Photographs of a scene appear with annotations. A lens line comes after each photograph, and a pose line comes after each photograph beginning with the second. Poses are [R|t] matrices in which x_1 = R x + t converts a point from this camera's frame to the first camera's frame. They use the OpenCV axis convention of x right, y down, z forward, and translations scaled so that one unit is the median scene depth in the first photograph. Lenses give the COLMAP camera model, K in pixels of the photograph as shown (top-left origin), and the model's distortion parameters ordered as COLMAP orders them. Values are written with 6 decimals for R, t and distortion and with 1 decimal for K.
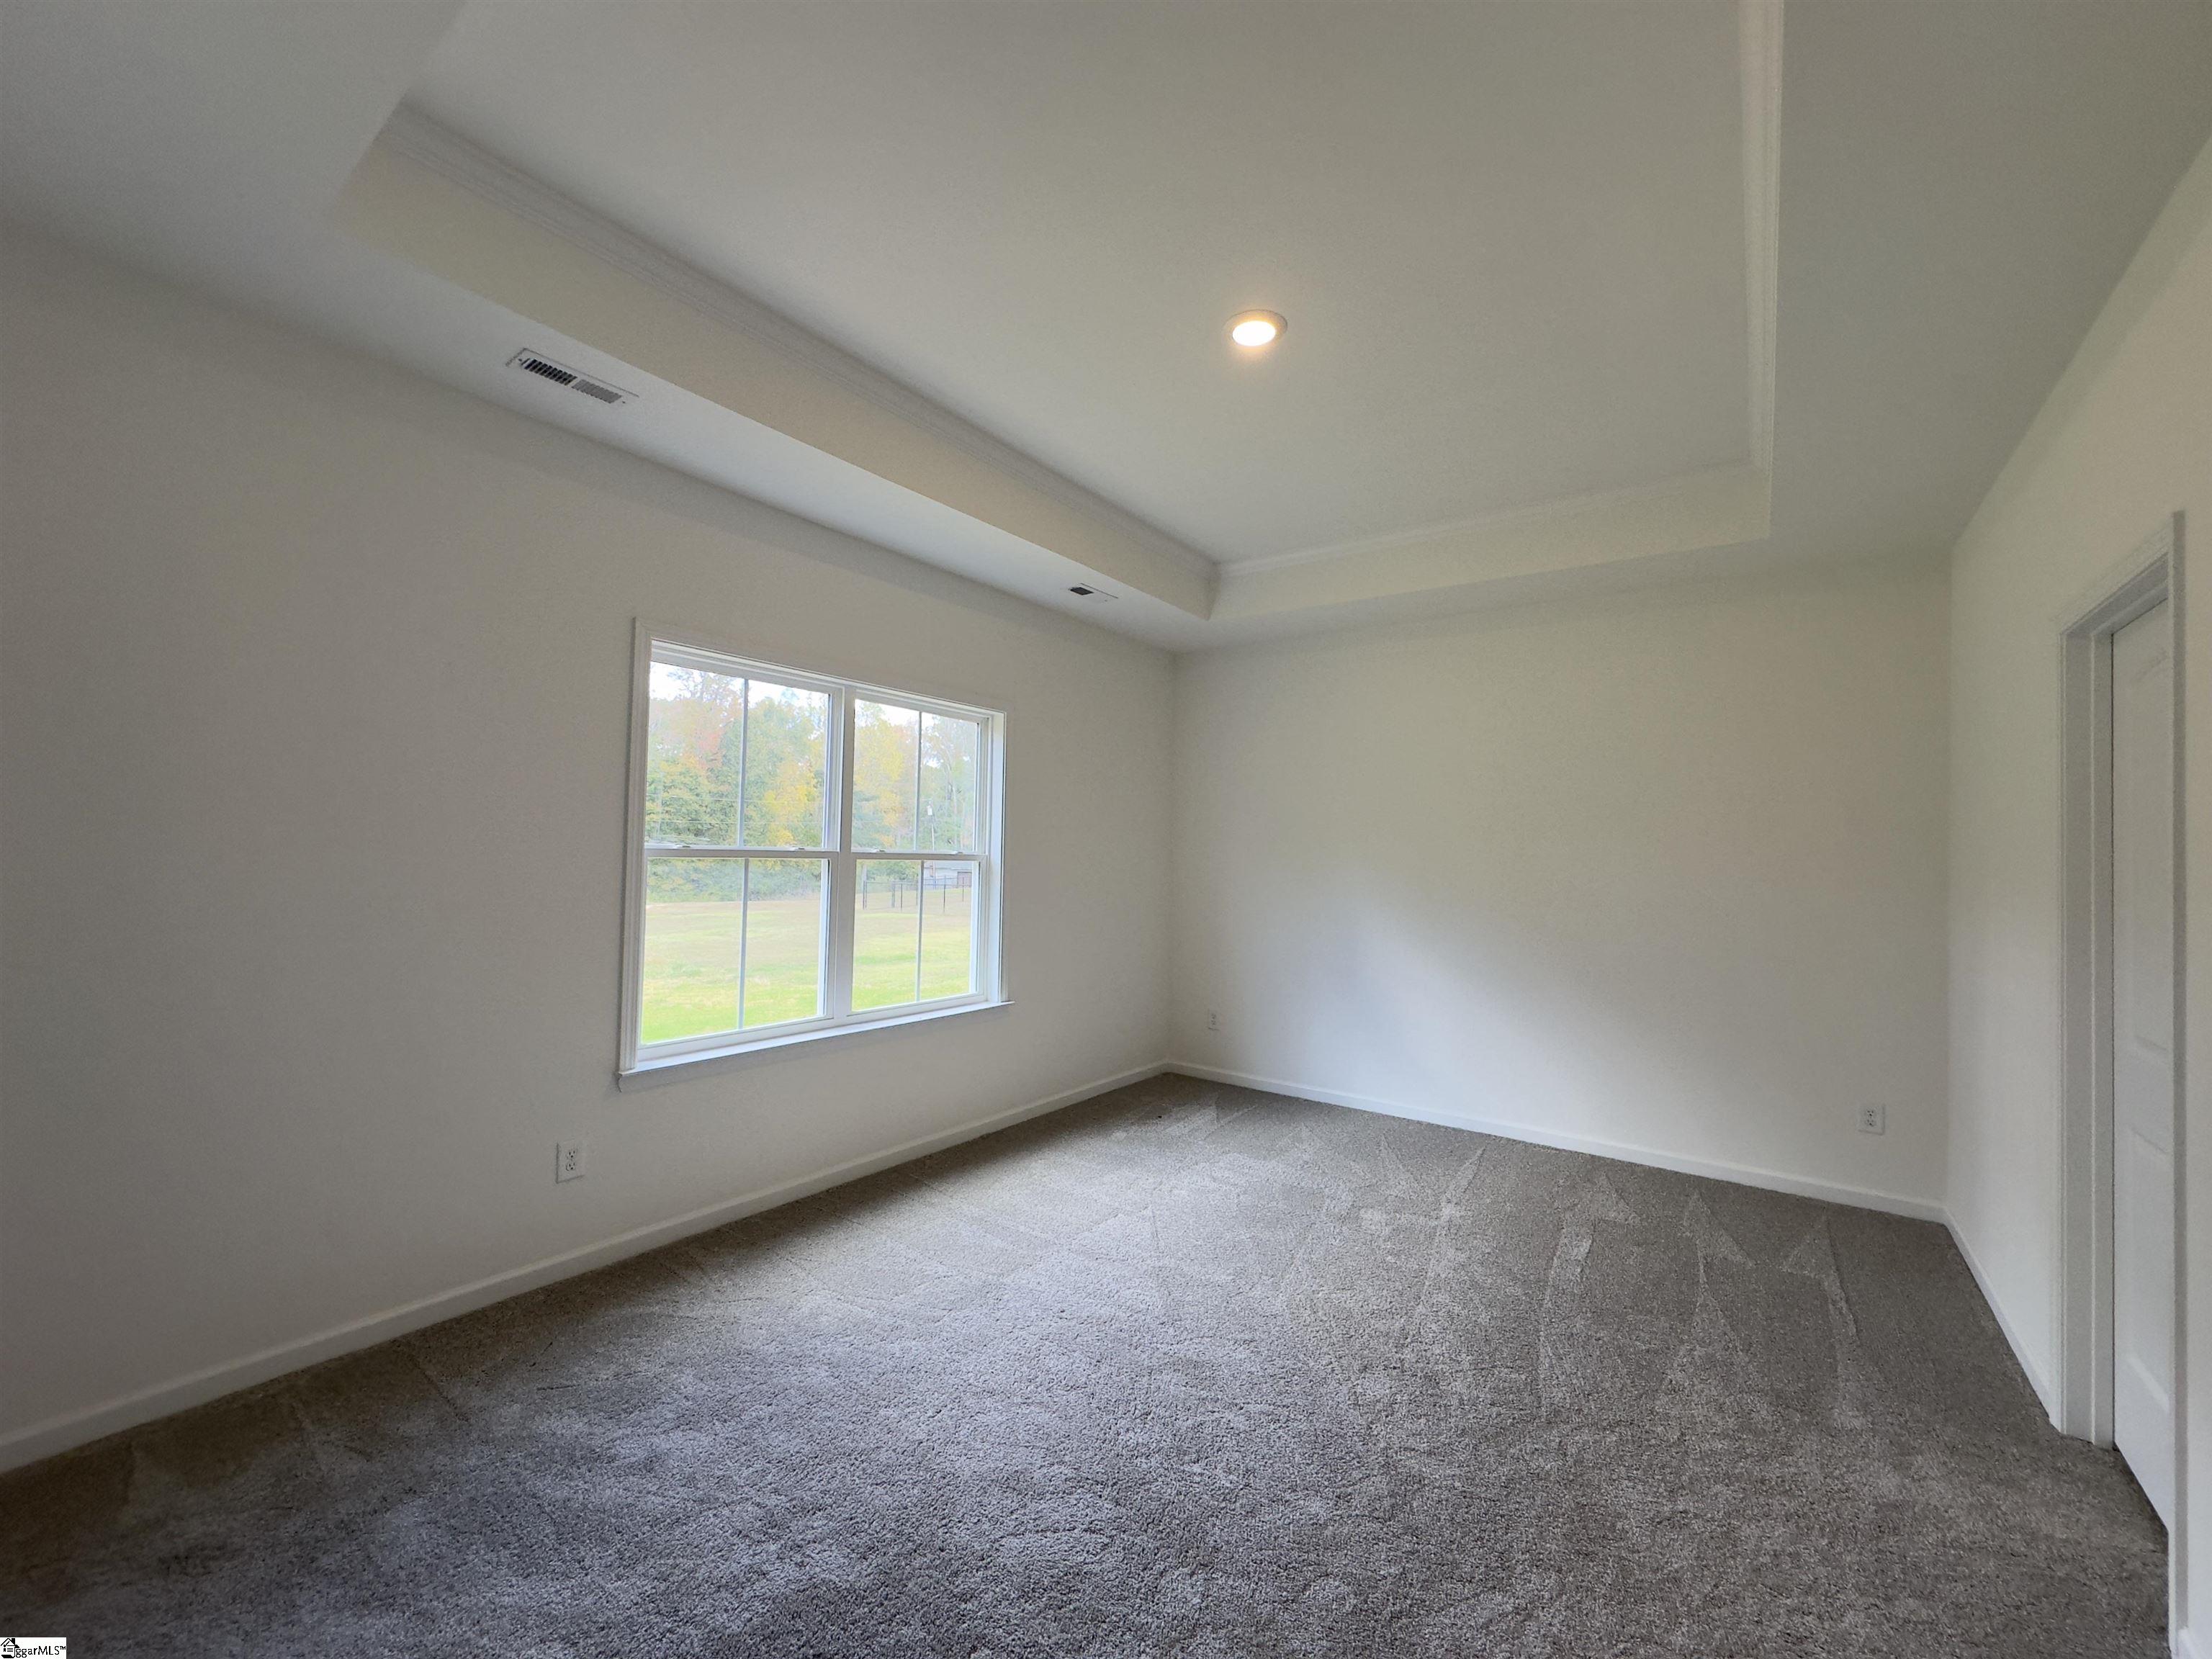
lens RADIAL K [[881.9, 0, 1151.9], [0, 881.9, 830.1], [0, 0, 1]] dist [-0.002789, 0.000958]
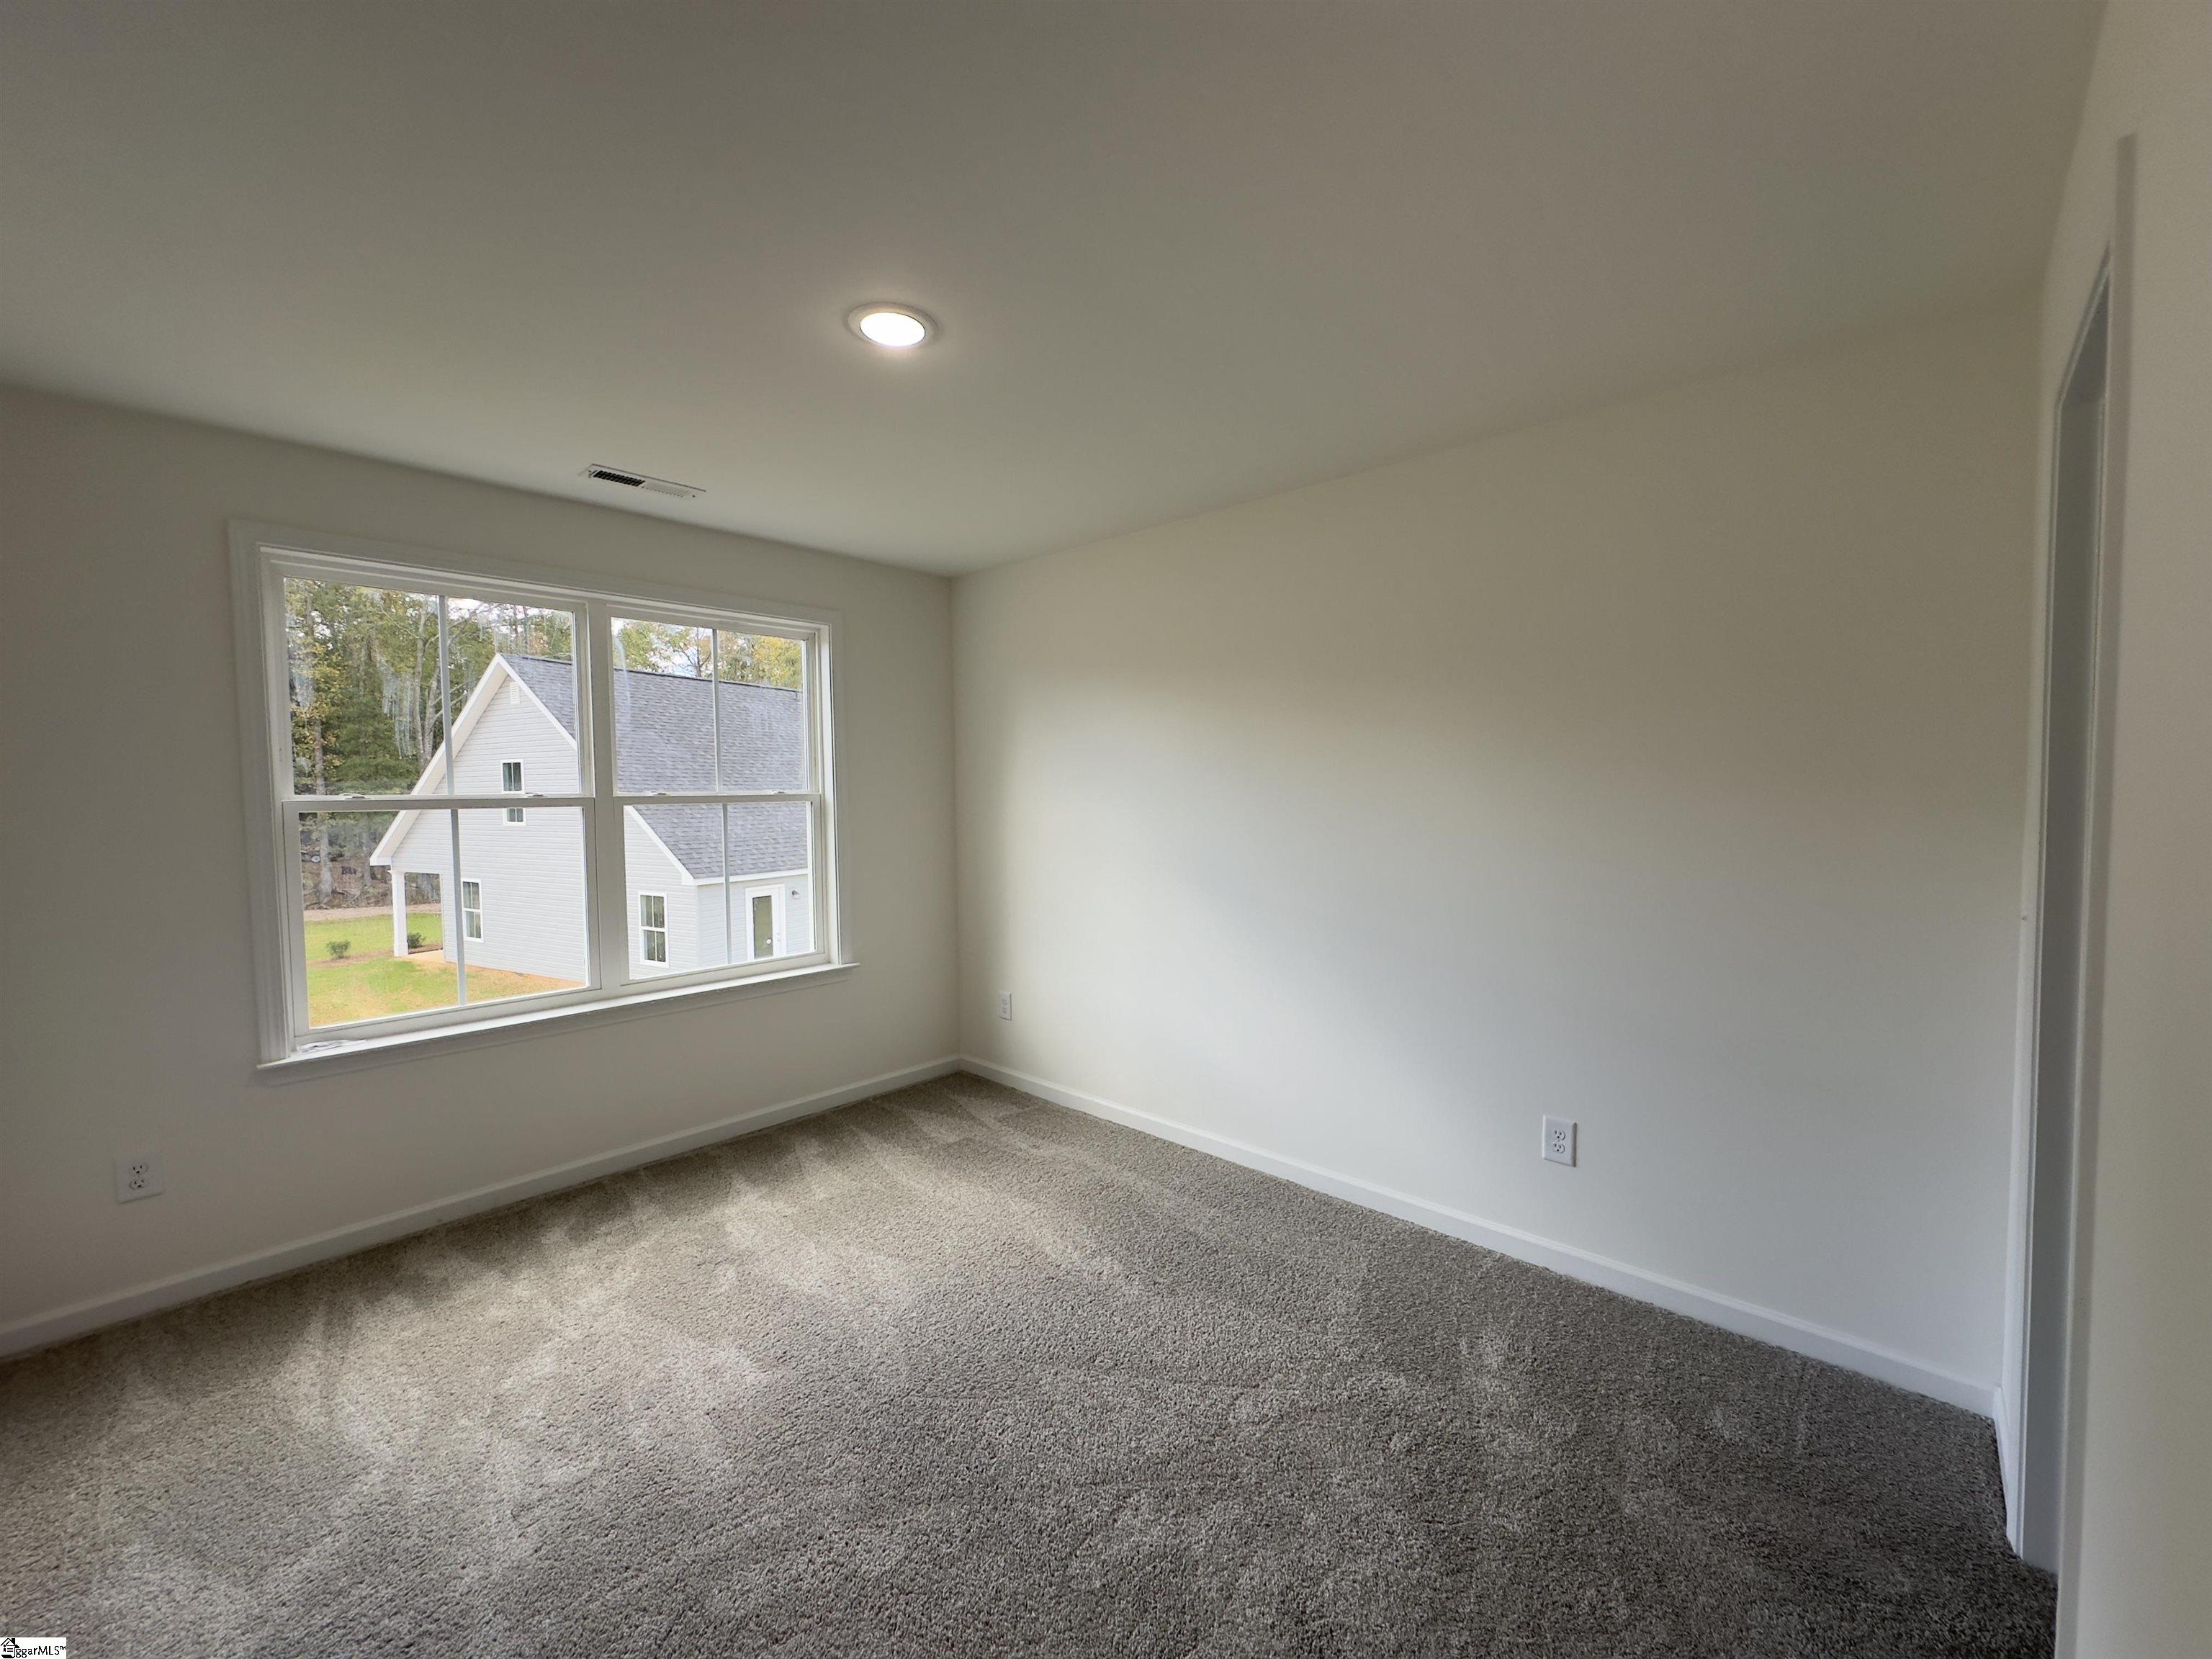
lens RADIAL K [[881.9, 0, 1115.8], [0, 881.9, 830.5], [0, 0, 1]] dist [-0.002789, 0.000958]
pose [[0.988179, -0.027738, -0.150773, 0.263479], [0.039213, 0.996511, 0.073674, 0.013667], [0.148203, -0.078715, 0.985819, 0.222644]]
